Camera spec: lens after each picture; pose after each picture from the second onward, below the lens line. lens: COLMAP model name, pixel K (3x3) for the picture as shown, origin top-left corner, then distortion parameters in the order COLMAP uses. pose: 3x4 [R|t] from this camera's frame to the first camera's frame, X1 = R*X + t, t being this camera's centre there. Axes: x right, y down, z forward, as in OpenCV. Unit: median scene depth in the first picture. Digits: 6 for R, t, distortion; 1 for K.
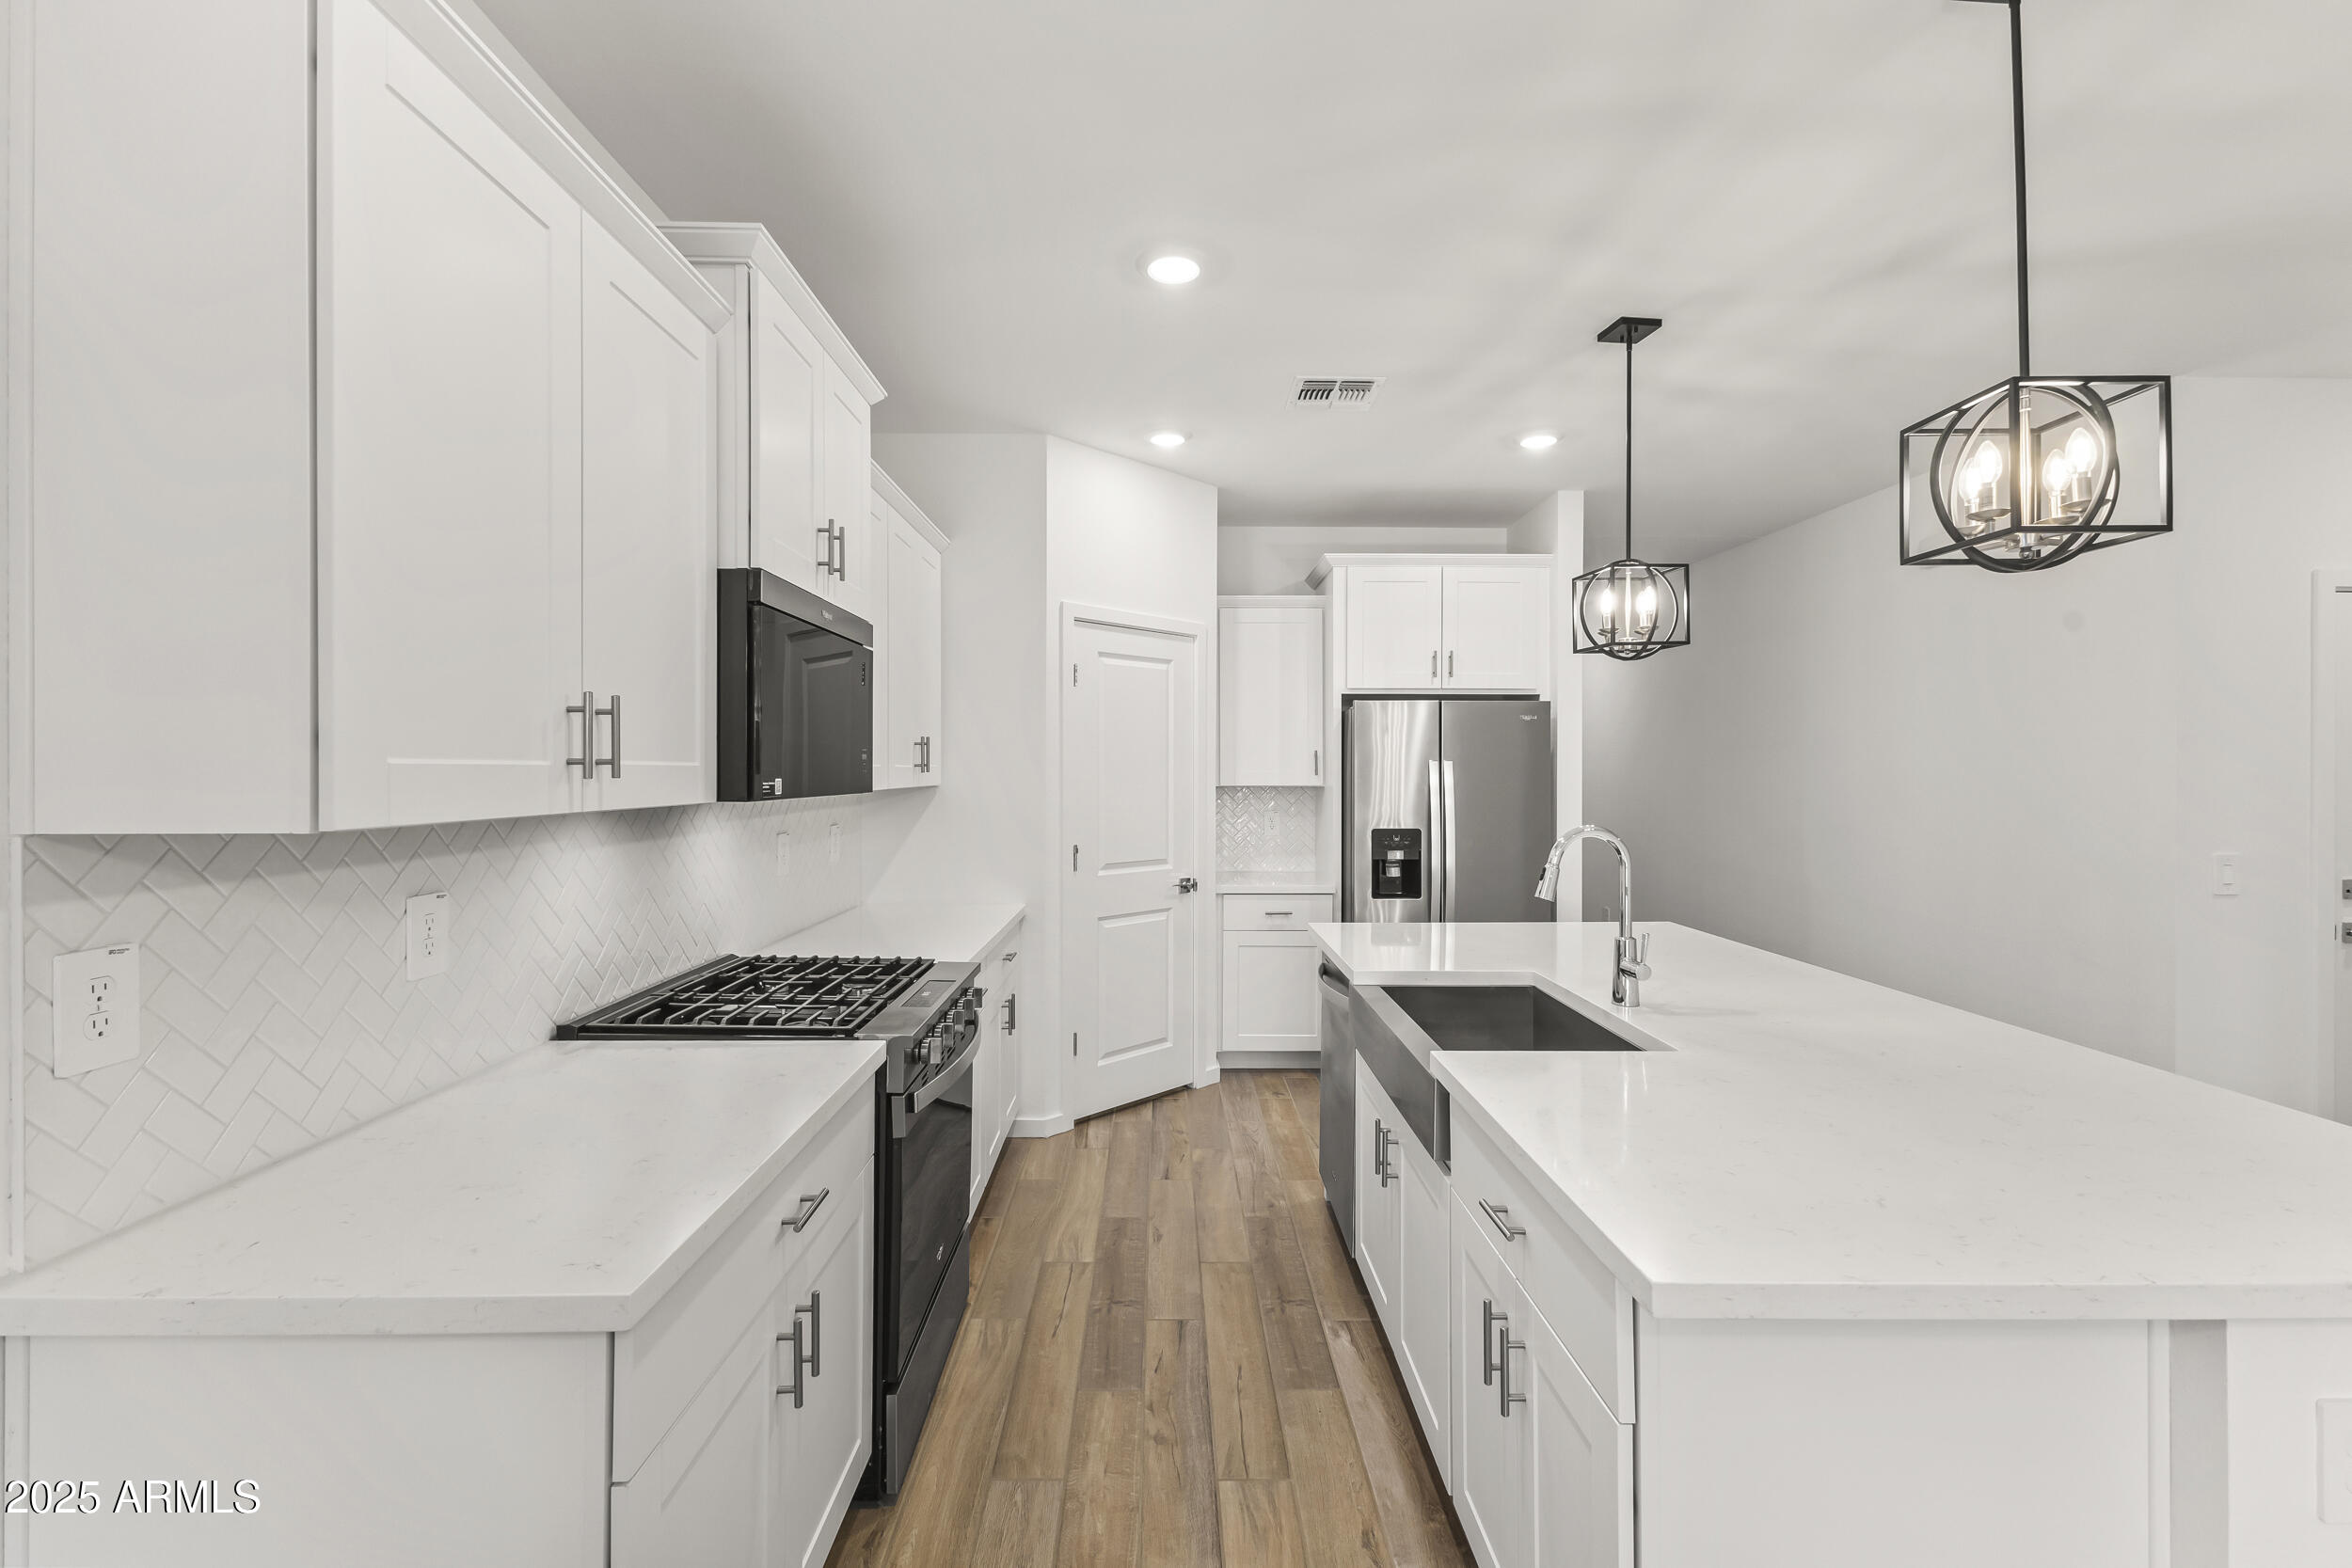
lens RADIAL K [[1008.6, 0, 1171.6], [0, 1008.6, 772.5], [0, 0, 1]] dist [0.010325, -0.003065]
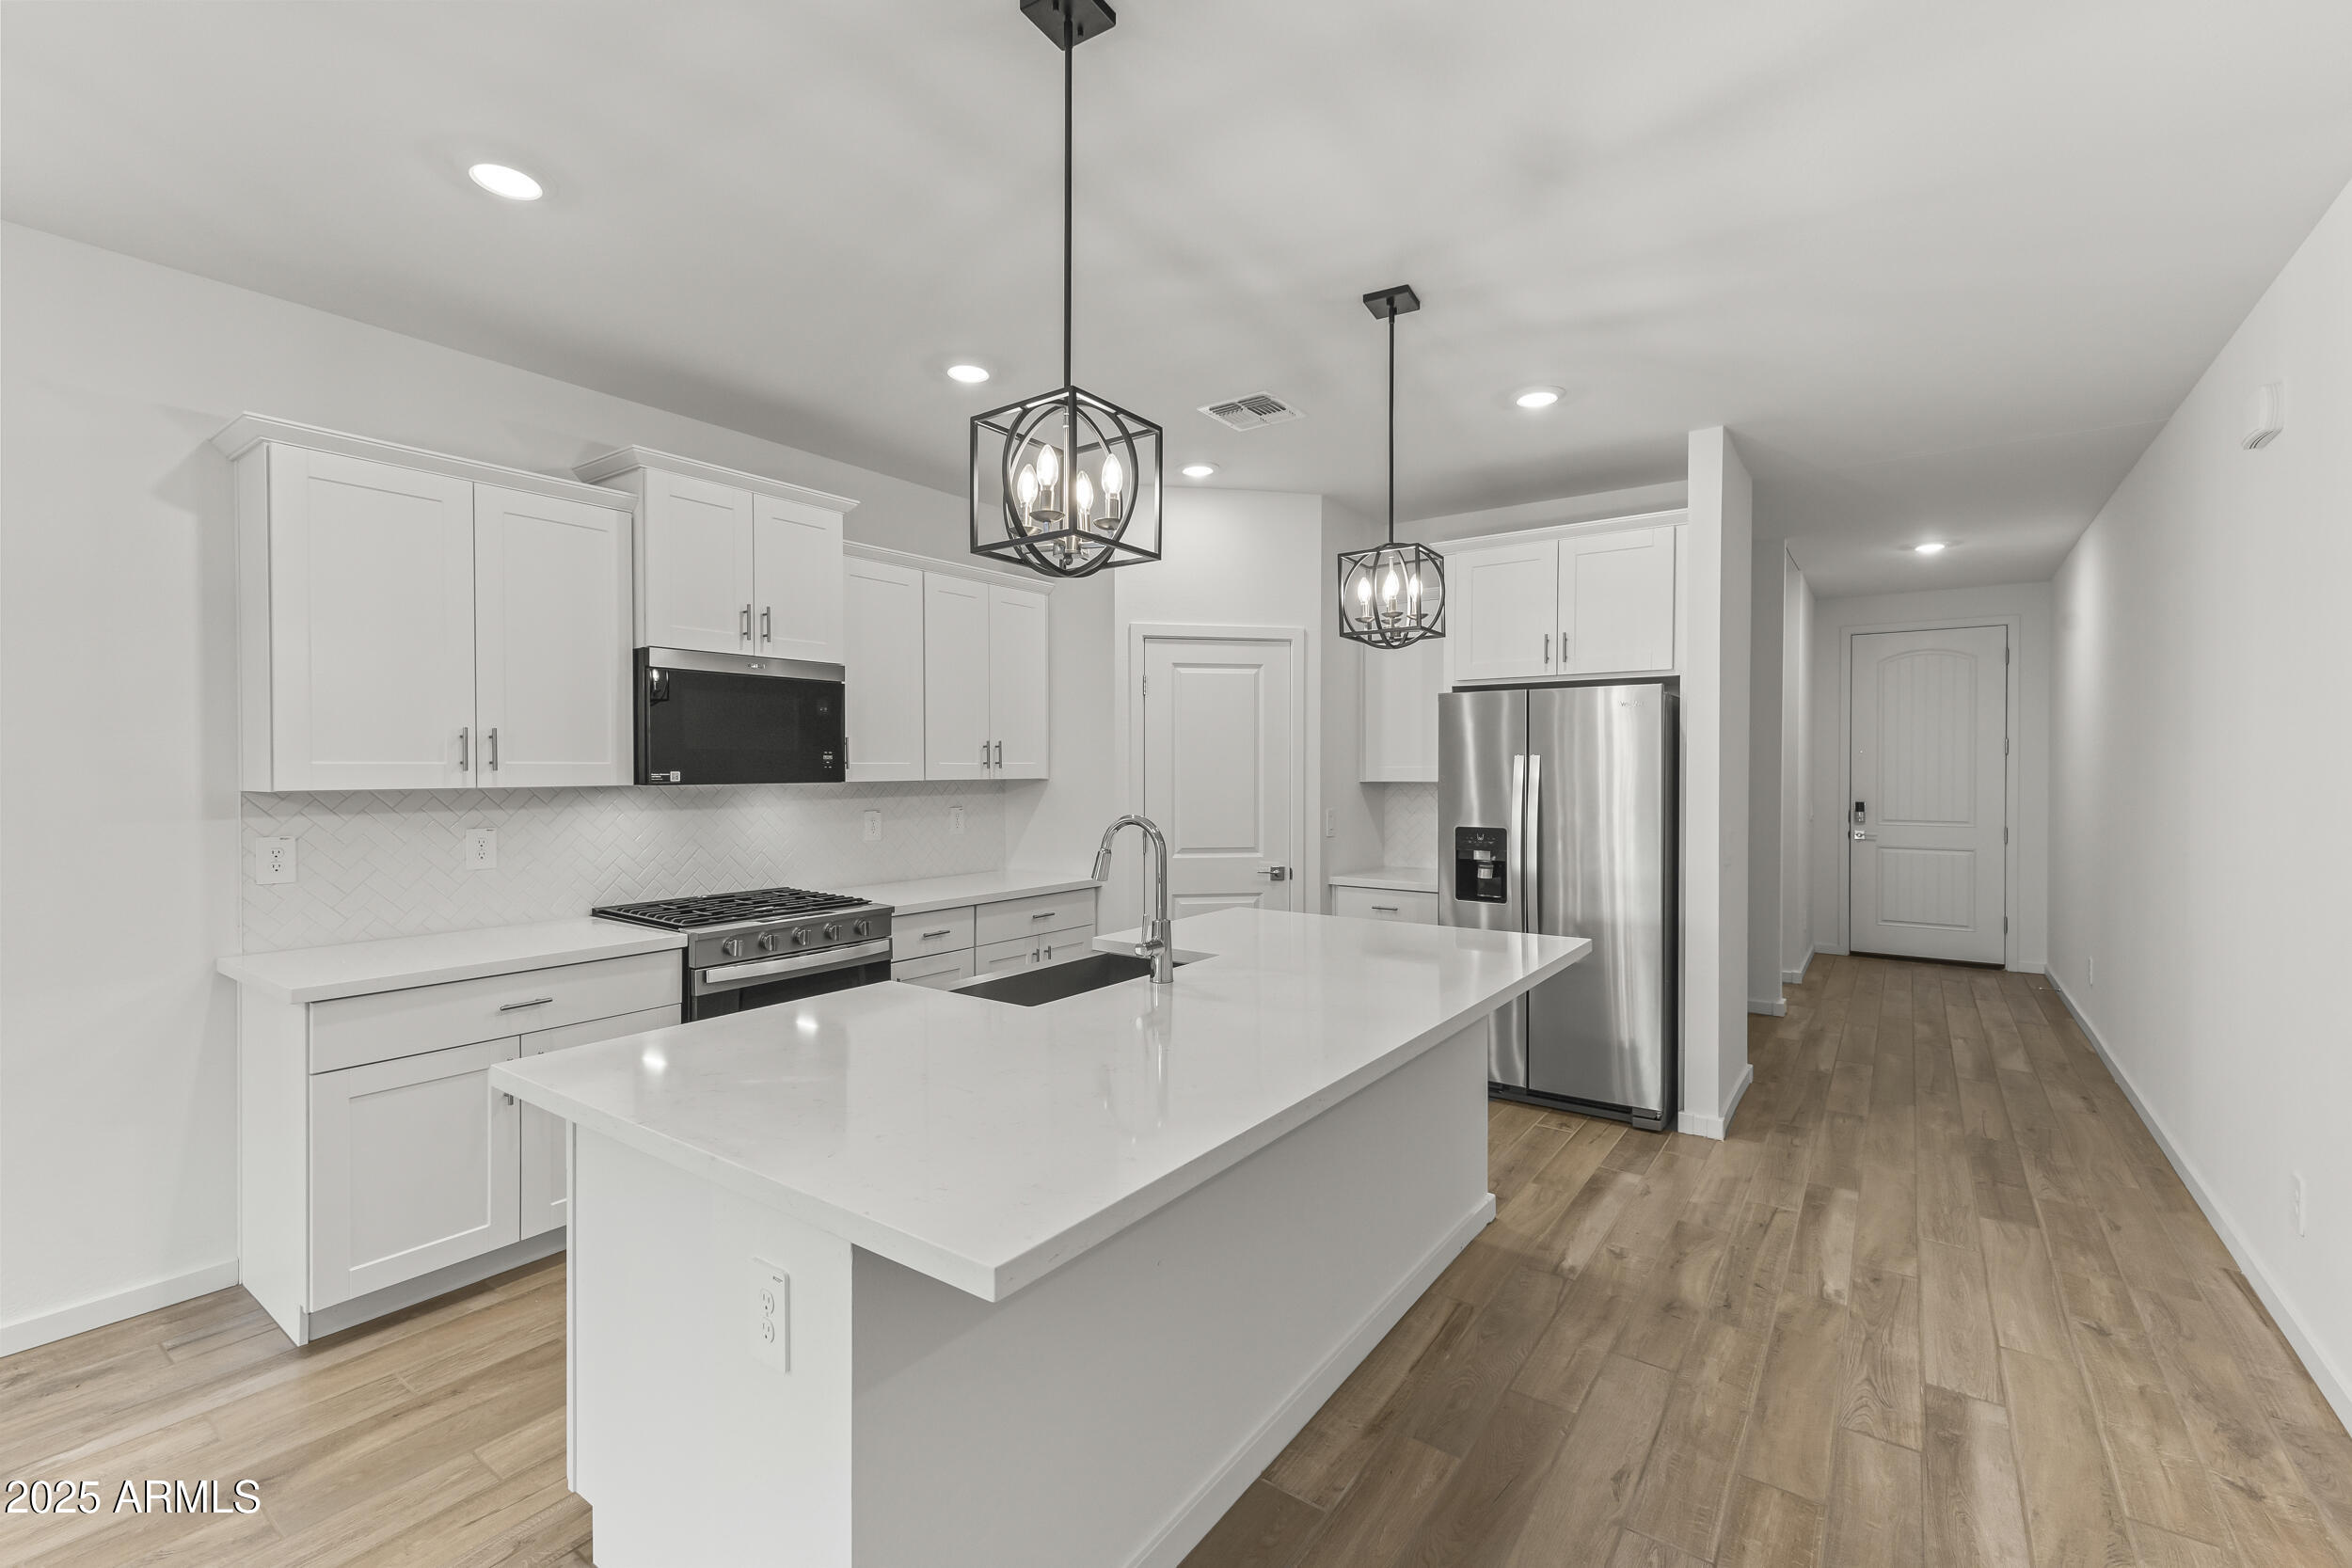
lens RADIAL K [[1008.6, 0, 1171.8], [0, 1008.6, 778.3], [0, 0, 1]] dist [0.010325, -0.003065]
pose [[0.803385, 0.003975, -0.595447, 0.662031], [0.000783, 0.999970, 0.007731, 0.002395], [0.595460, -0.006677, 0.803358, 0.085105]]
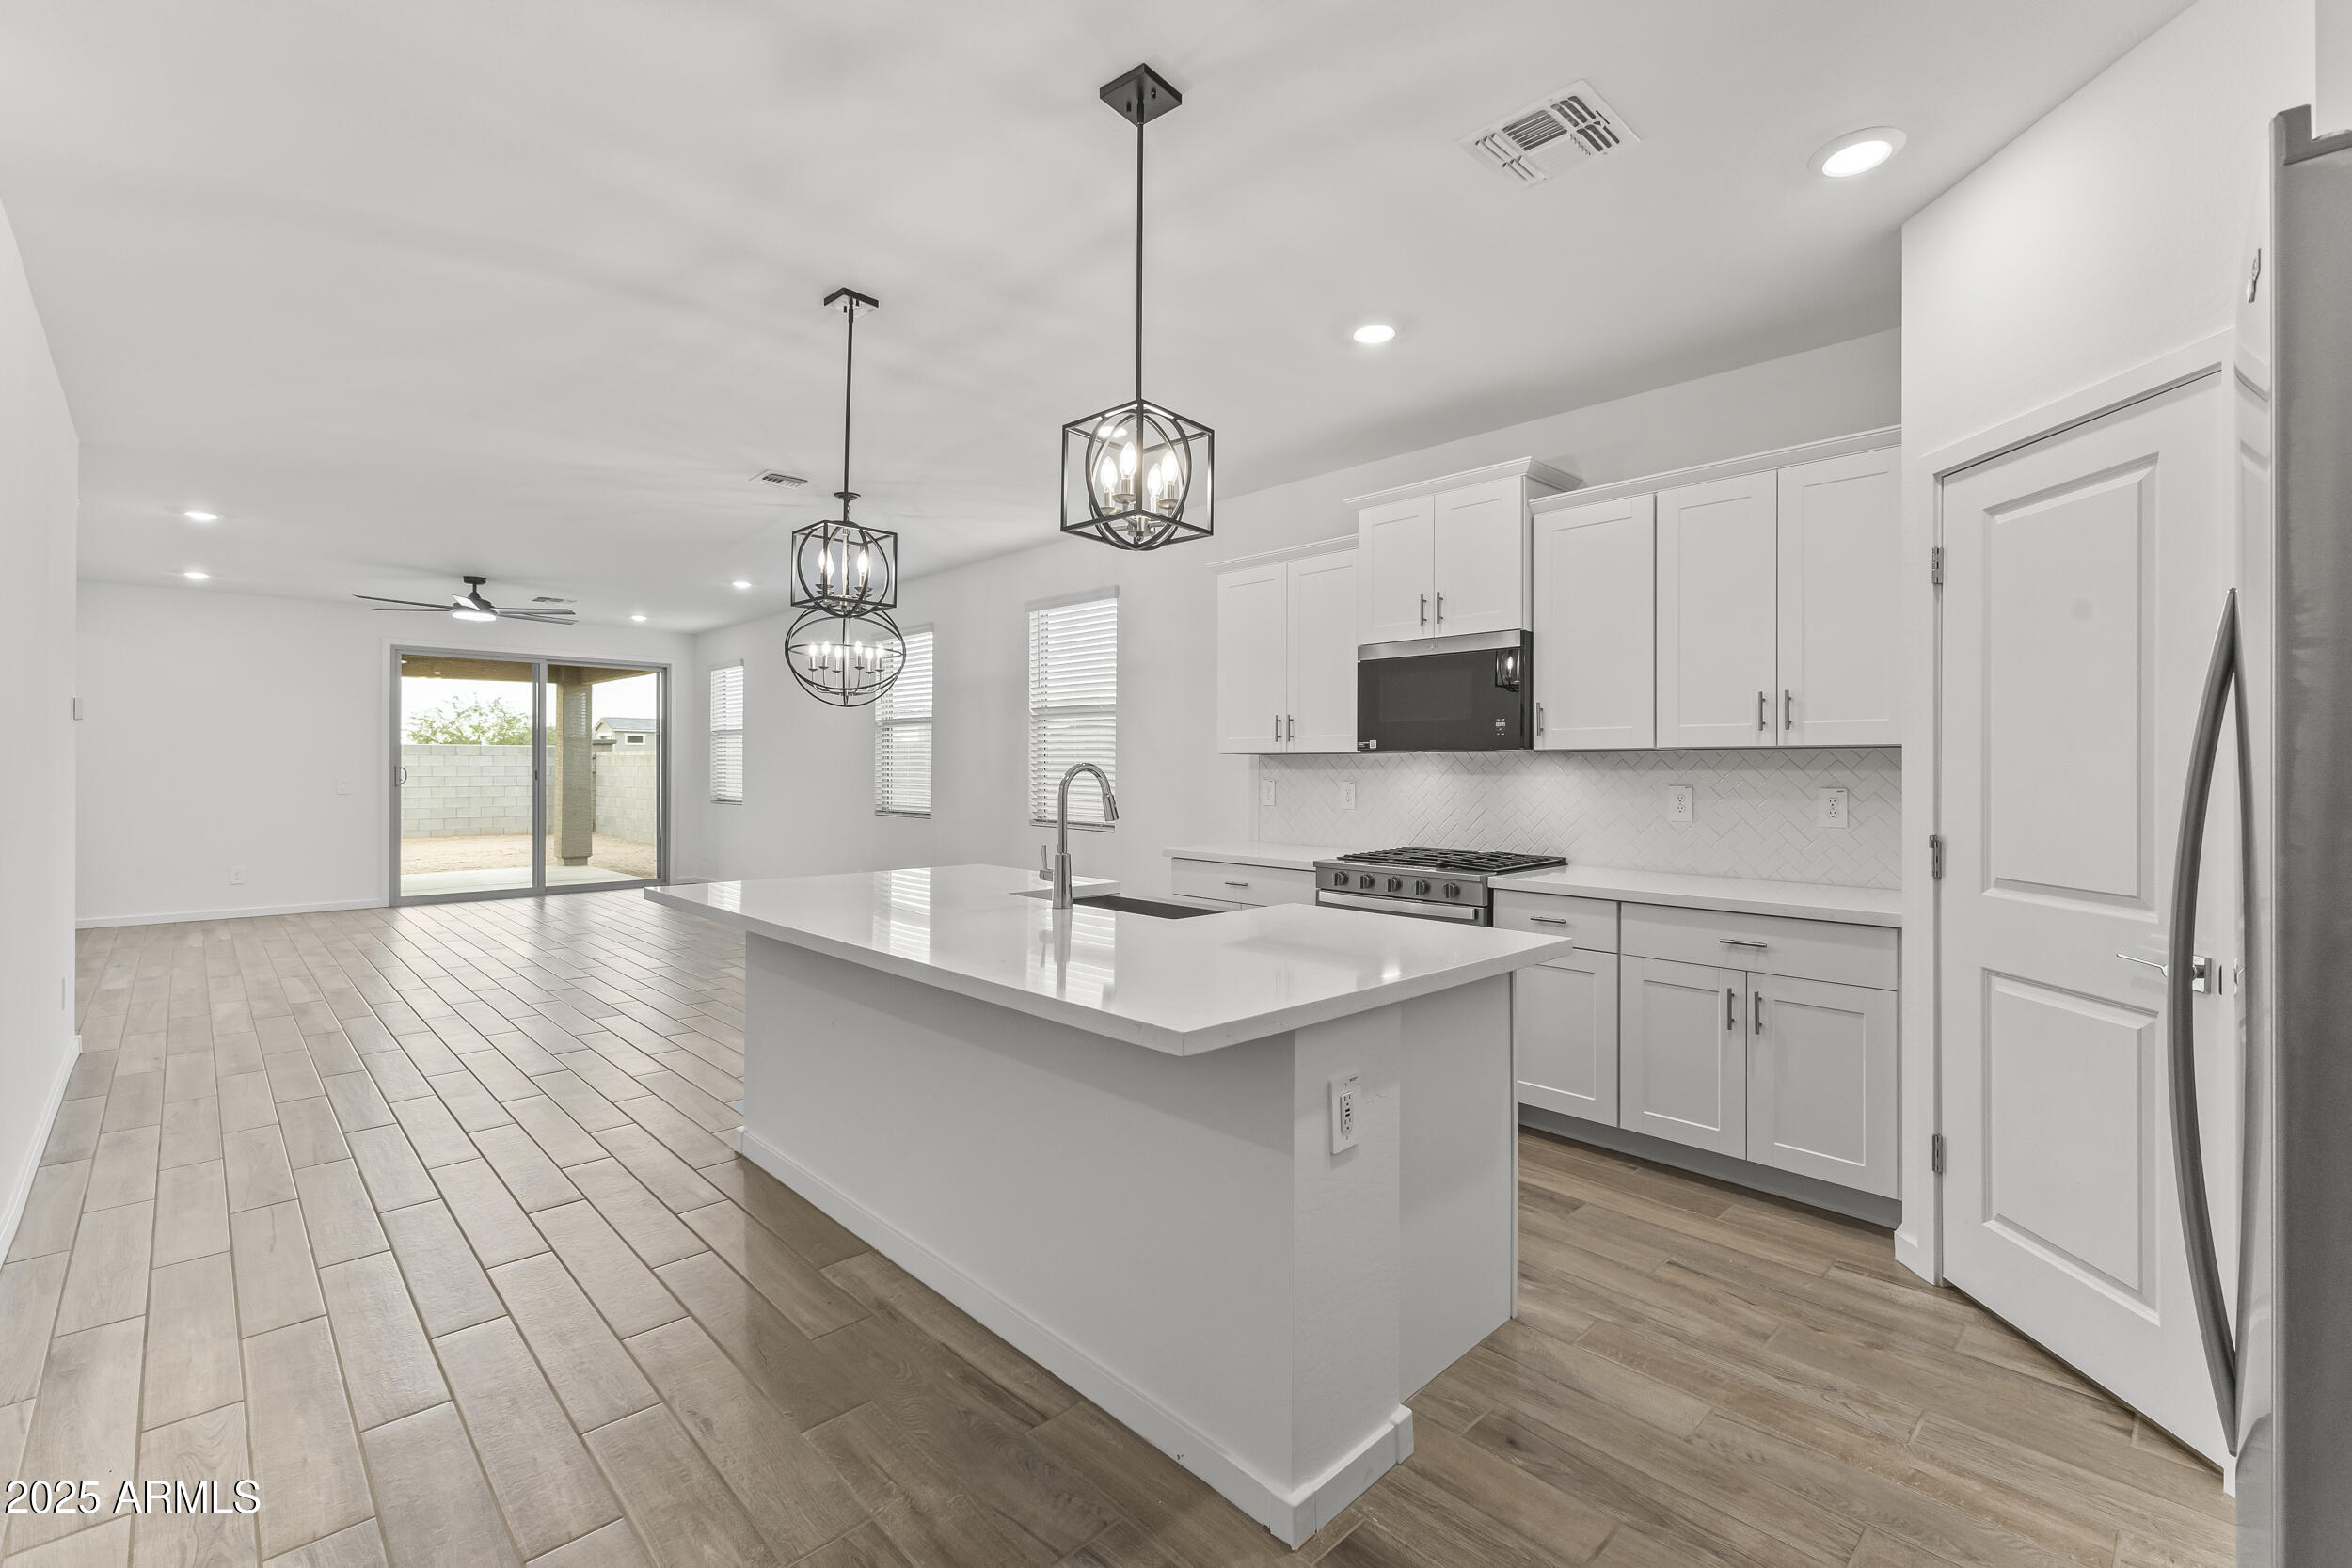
lens RADIAL K [[1008.6, 0, 1184.1], [0, 1008.6, 772.2], [0, 0, 1]] dist [0.010325, -0.003065]
pose [[-0.721880, 0.002308, -0.692015, 0.719613], [-0.002880, 0.999976, 0.006340, 0.031140], [0.692013, 0.006570, -0.721856, 1.198472]]
